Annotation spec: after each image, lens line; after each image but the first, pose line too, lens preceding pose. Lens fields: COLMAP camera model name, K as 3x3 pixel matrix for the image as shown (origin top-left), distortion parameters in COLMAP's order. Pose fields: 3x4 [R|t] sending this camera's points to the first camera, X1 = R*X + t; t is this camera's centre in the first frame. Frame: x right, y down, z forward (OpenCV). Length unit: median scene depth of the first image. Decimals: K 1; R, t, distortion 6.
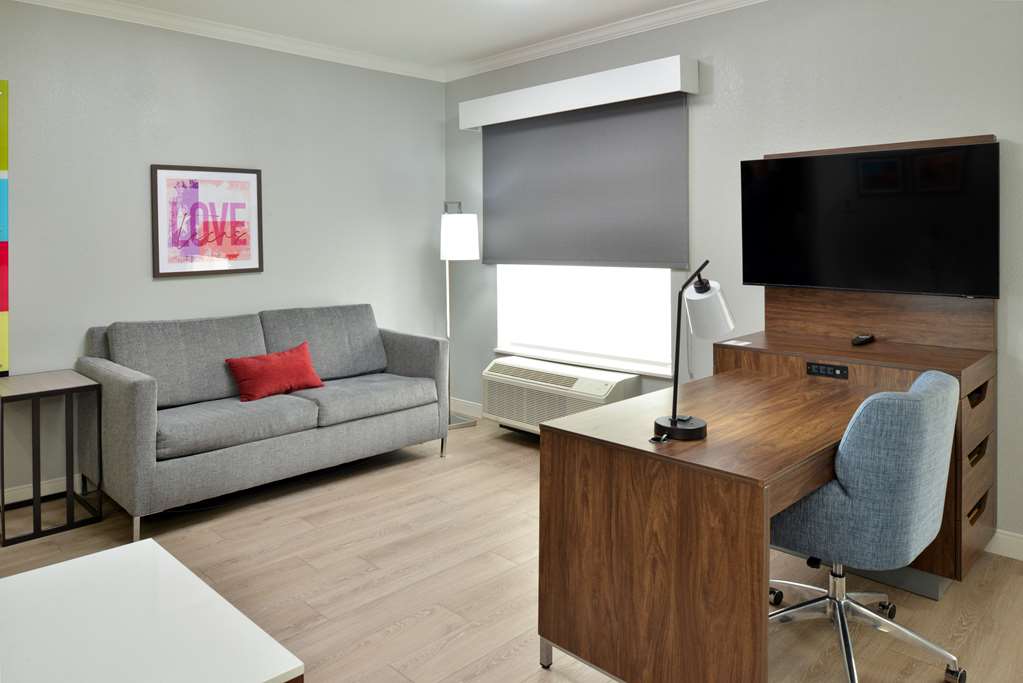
lens RADIAL K [[706.1, 0, 516.8], [0, 706.1, 244.8], [0, 0, 1]] dist [-0.017947, -0.000740]
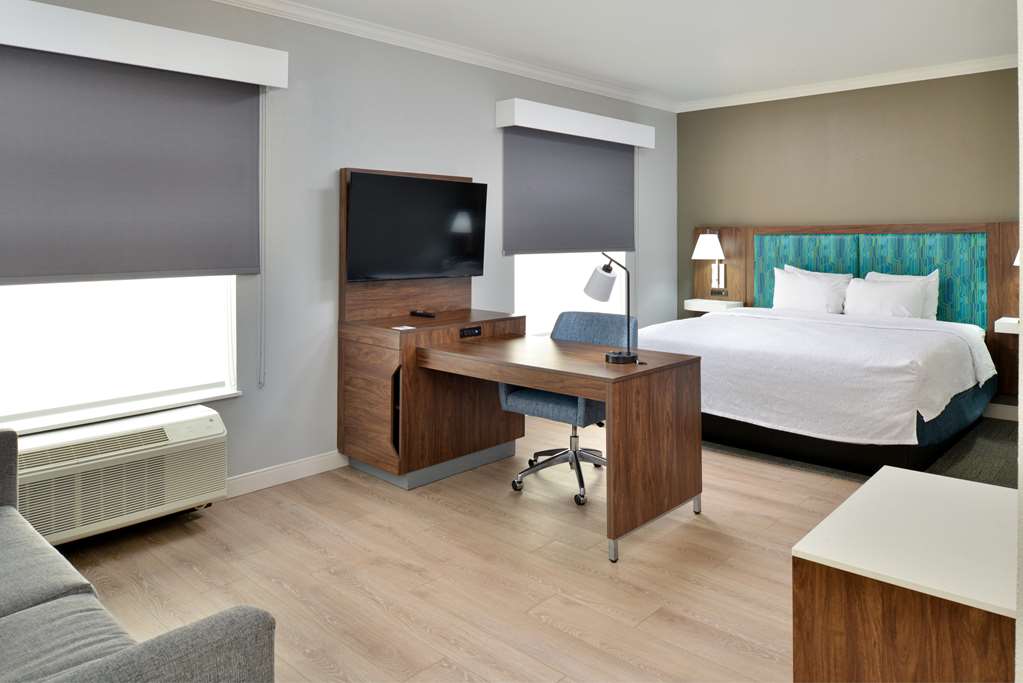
lens RADIAL K [[706.1, 0, 516.8], [0, 706.1, 244.8], [0, 0, 1]] dist [-0.017947, -0.000740]
pose [[-0.034477, -0.003803, 0.999398, -0.753066], [0.017318, 0.999840, 0.004402, -0.002664], [-0.999255, 0.017459, -0.034405, 0.720162]]
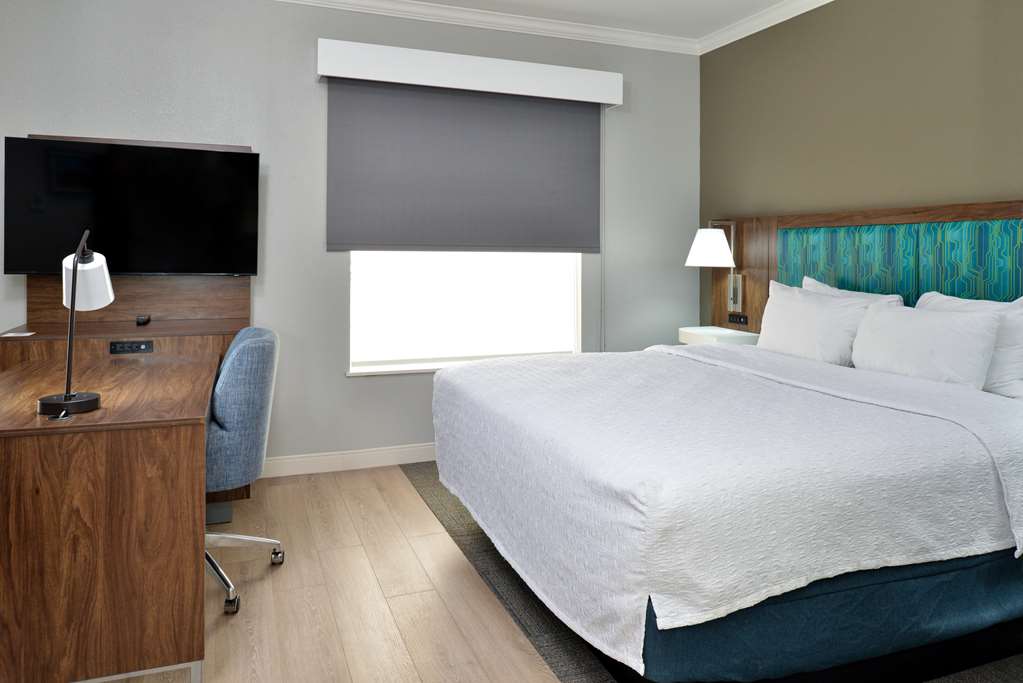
lens RADIAL K [[712.3, 0, 513.2], [0, 712.3, 259.8], [0, 0, 1]] dist [0.003063, 0.002769]
pose [[0.409824, -0.002296, 0.912162, -0.228106], [0.000230, 0.999997, 0.002414, 0.034023], [-0.912164, -0.000780, 0.409824, 0.028523]]
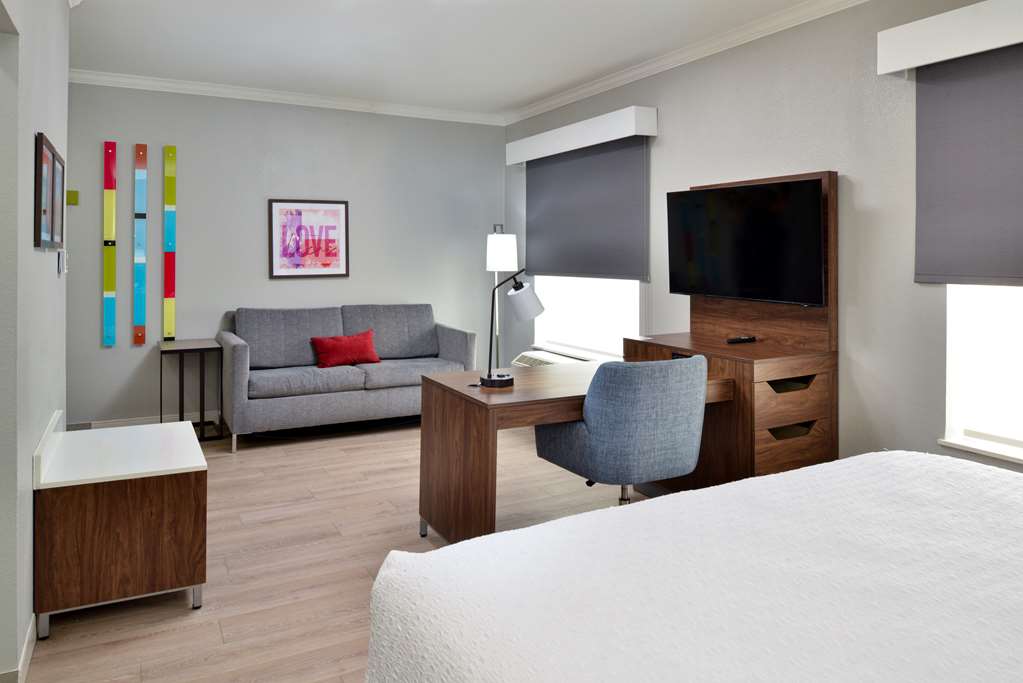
lens RADIAL K [[712.3, 0, 513.2], [0, 712.3, 259.8], [0, 0, 1]] dist [0.003063, 0.002769]
pose [[0.955288, 0.012908, -0.295394, 0.397236], [-0.013618, 0.999907, -0.000347, 0.002393], [0.295362, 0.004354, 0.955376, -0.243236]]
